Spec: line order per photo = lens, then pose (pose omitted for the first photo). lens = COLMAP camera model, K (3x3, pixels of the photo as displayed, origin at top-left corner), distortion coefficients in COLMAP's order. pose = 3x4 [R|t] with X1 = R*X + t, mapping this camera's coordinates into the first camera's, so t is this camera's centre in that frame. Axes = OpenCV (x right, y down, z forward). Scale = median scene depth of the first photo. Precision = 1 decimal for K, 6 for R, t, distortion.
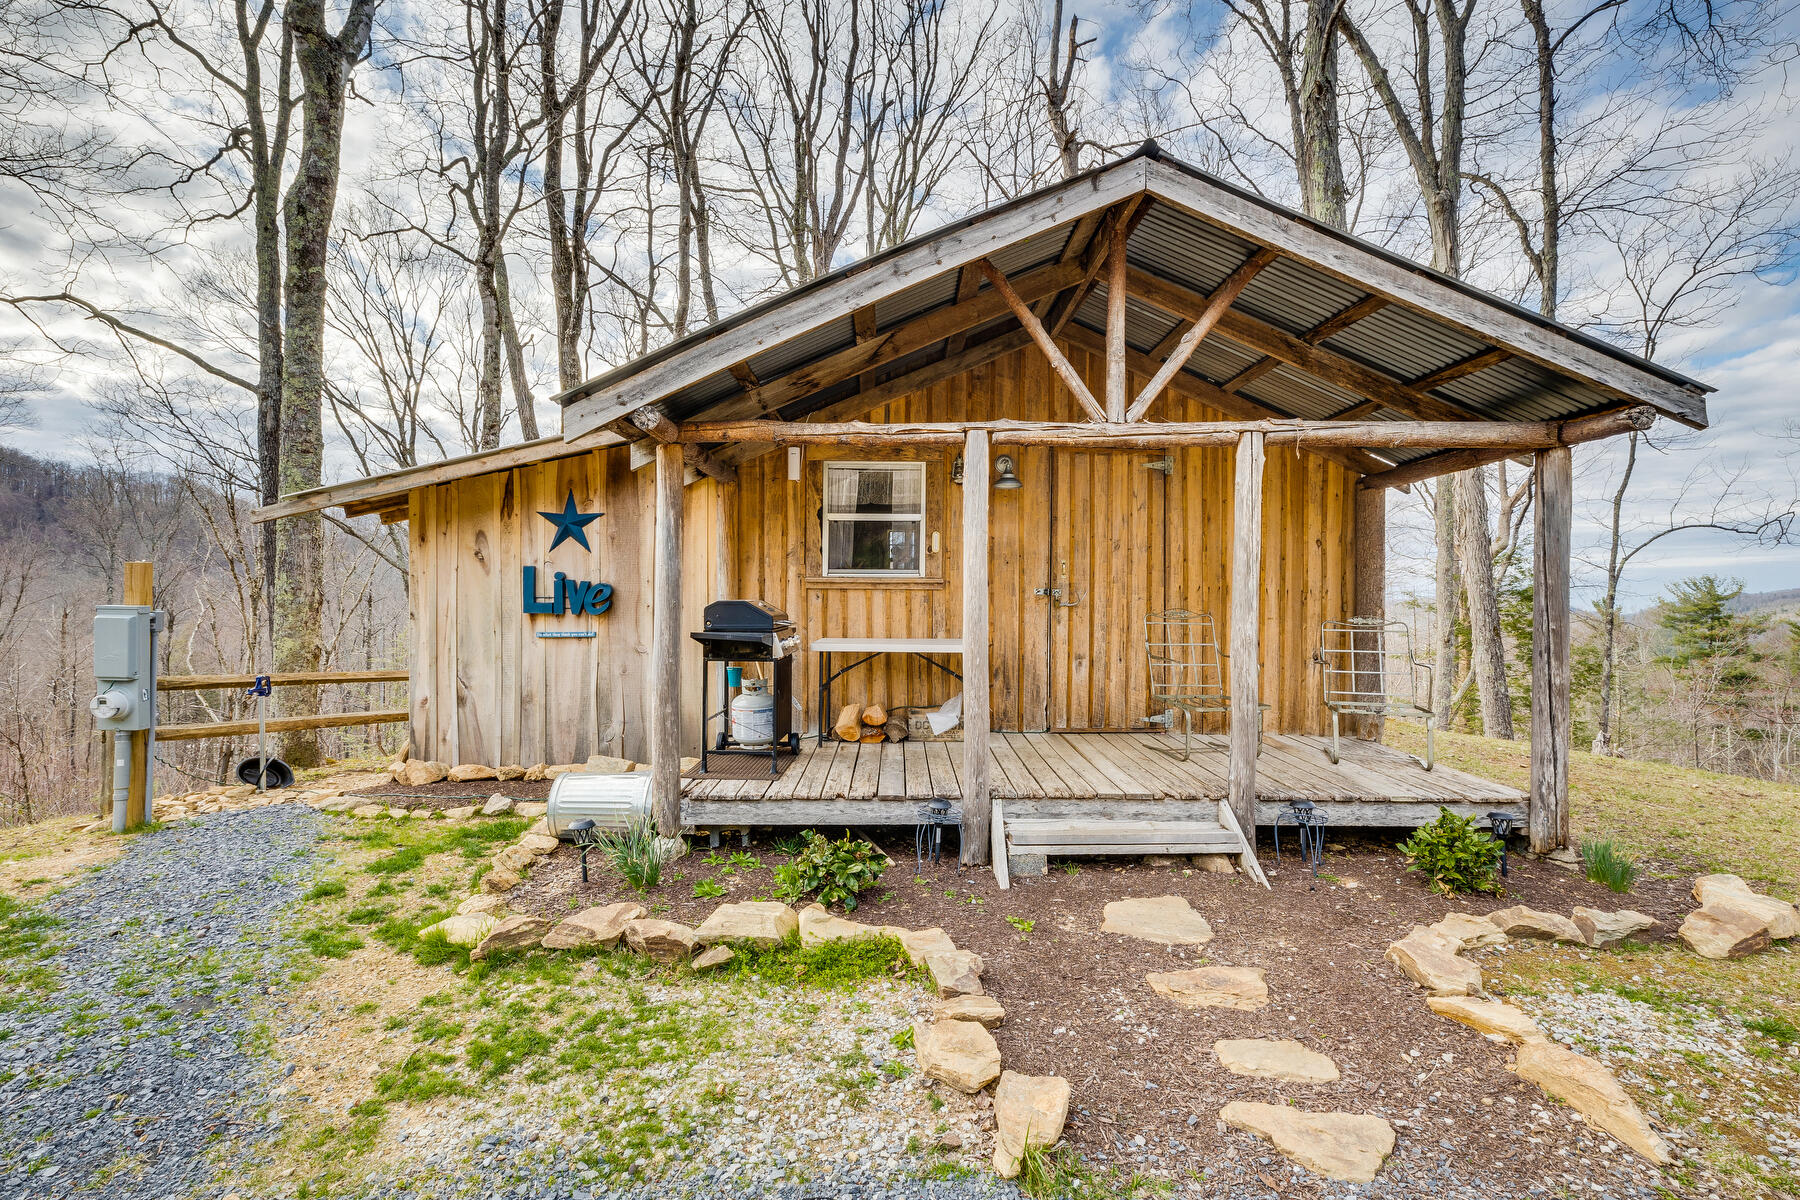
lens RADIAL K [[849.5, 0, 891.0], [0, 849.5, 596.7], [0, 0, 1]] dist [-0.000424, 0.000108]
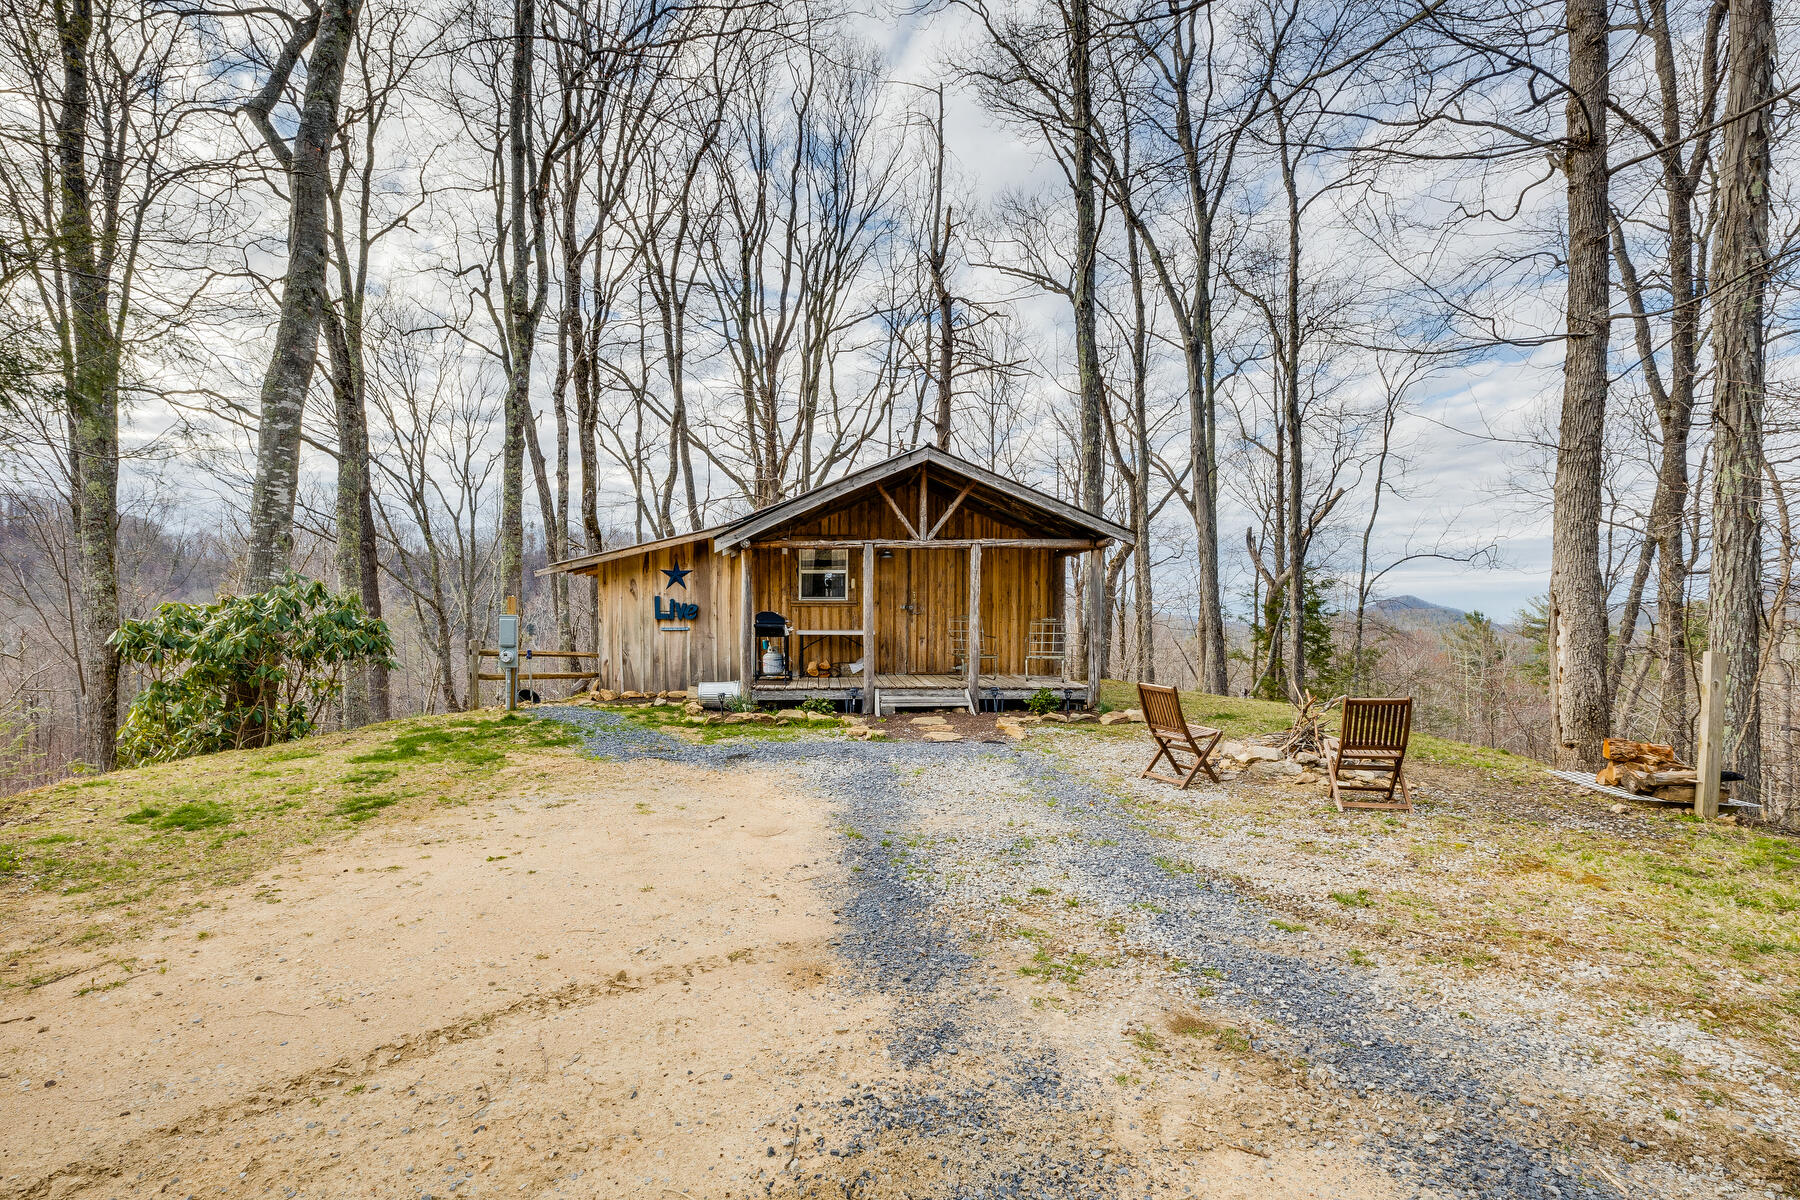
lens RADIAL K [[849.5, 0, 891.0], [0, 849.5, 596.7], [0, 0, 1]] dist [-0.000424, 0.000108]
pose [[0.995735, -0.004173, 0.092165, -0.048757], [0.005942, 0.999803, -0.018929, 0.008156], [-0.092068, 0.019396, 0.995564, -1.132183]]
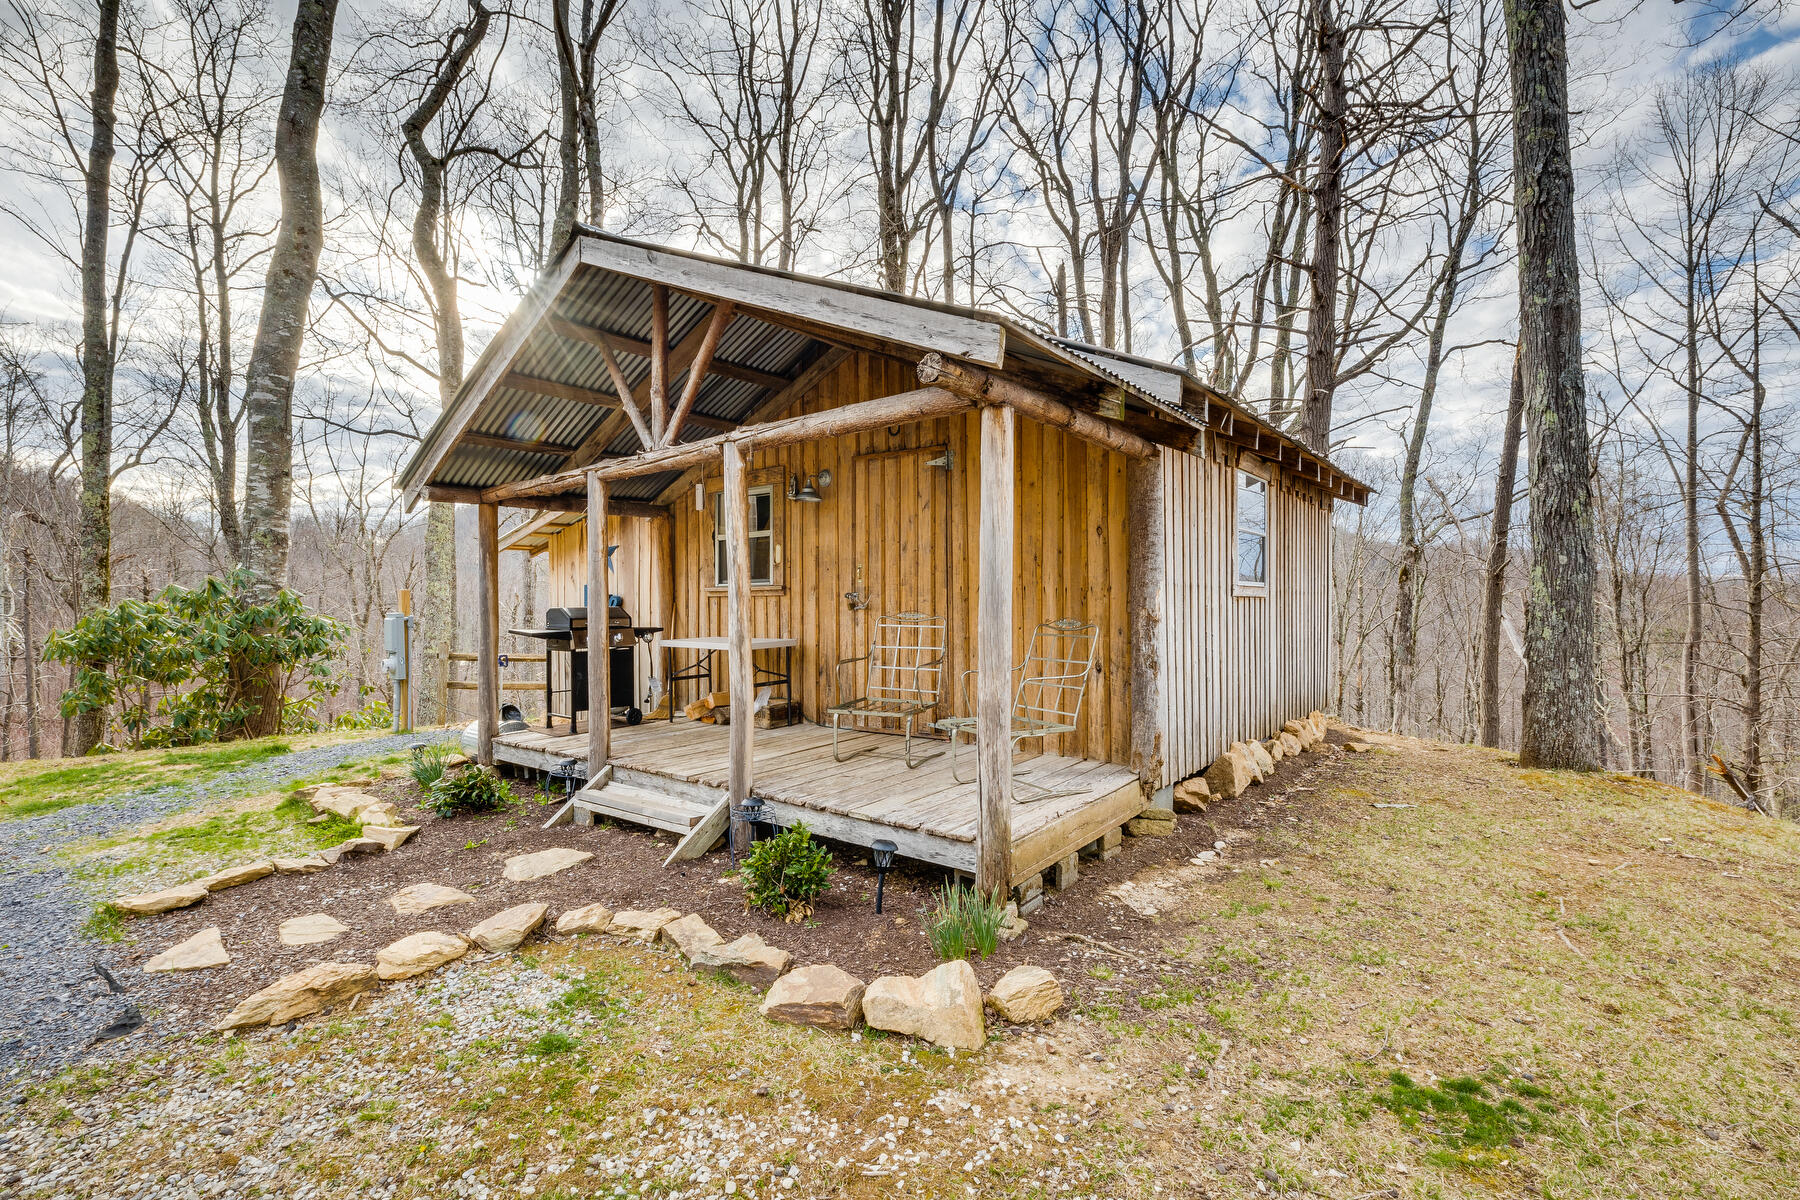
lens RADIAL K [[849.5, 0, 891.0], [0, 849.5, 596.7], [0, 0, 1]] dist [-0.000424, 0.000108]
pose [[0.751411, -0.017921, -0.659591, 0.945769], [0.014681, 0.999838, -0.010441, 0.007751], [0.659671, -0.001838, 0.751553, 0.252913]]
